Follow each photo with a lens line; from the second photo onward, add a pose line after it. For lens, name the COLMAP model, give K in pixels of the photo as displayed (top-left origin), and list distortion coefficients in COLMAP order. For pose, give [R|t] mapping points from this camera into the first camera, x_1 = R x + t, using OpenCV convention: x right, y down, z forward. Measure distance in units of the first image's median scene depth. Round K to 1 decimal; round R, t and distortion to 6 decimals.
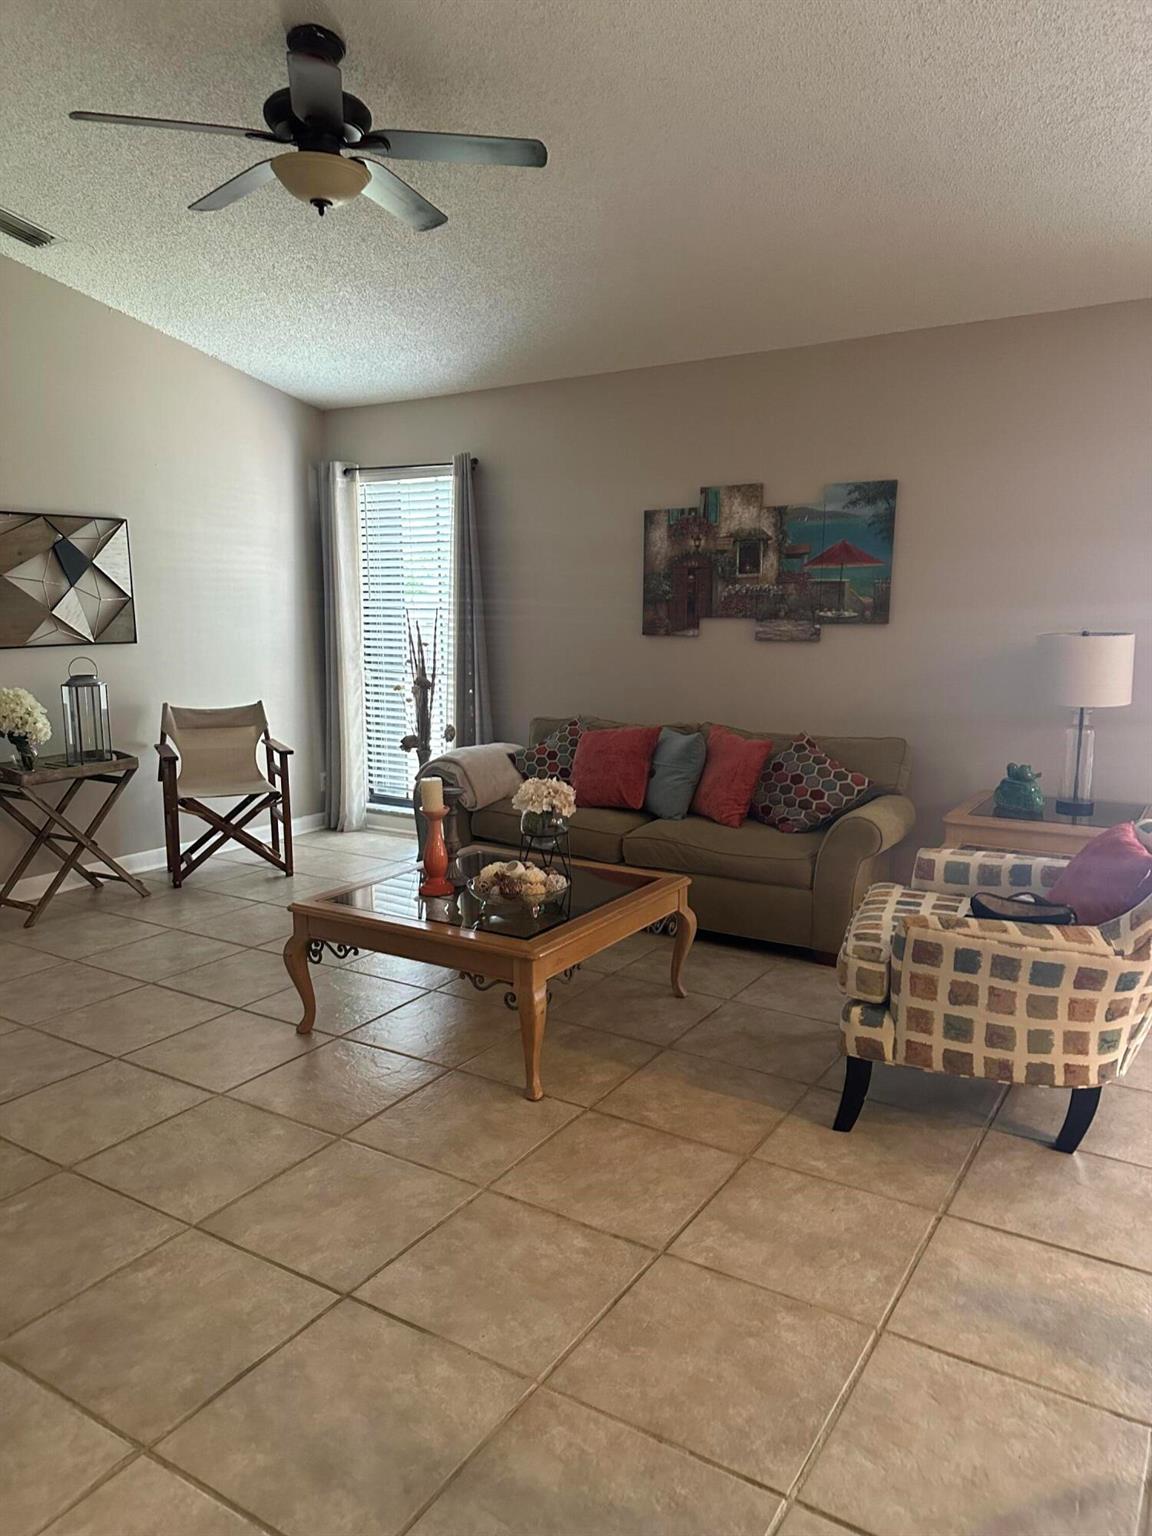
lens RADIAL K [[1070.8, 0, 569.1], [0, 1070.8, 784.0], [0, 0, 1]] dist [0.020416, -0.007874]
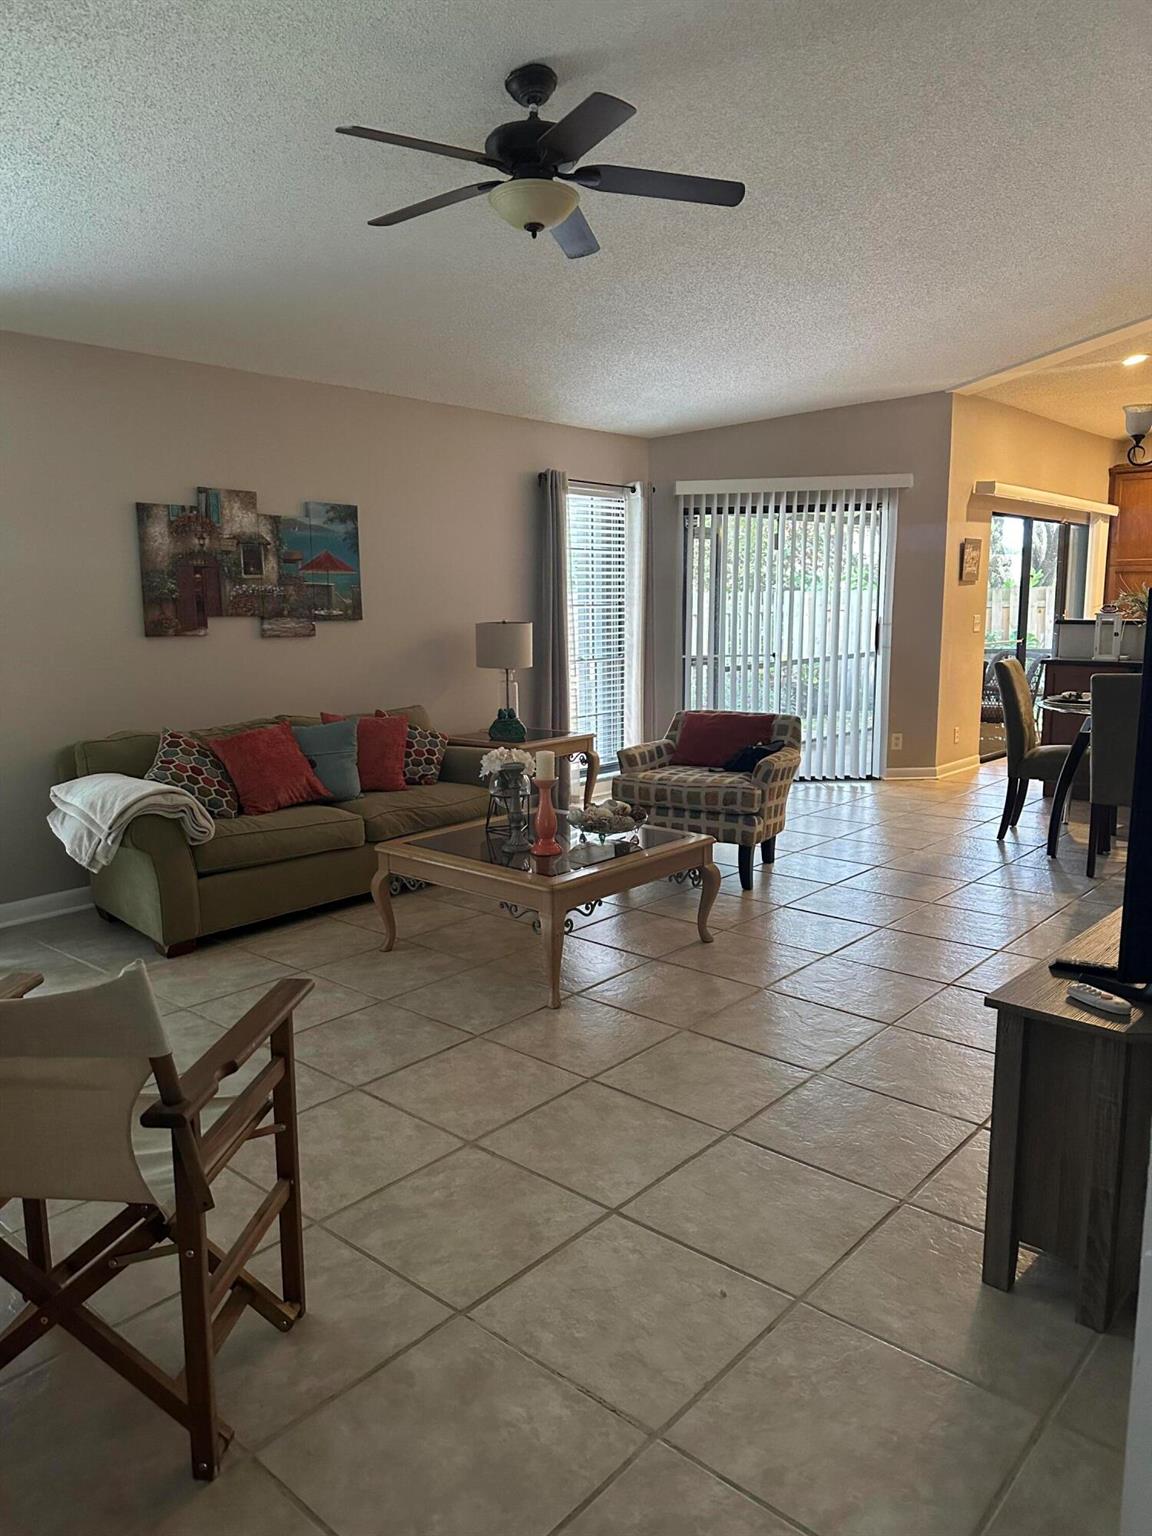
lens RADIAL K [[1070.8, 0, 580.4], [0, 1070.8, 772.4], [0, 0, 1]] dist [0.020416, -0.007874]
pose [[0.130159, -0.149477, 0.980161, -0.874049], [0.166555, 0.977819, 0.127003, -0.086489], [-0.977404, 0.146721, 0.152168, 0.553563]]
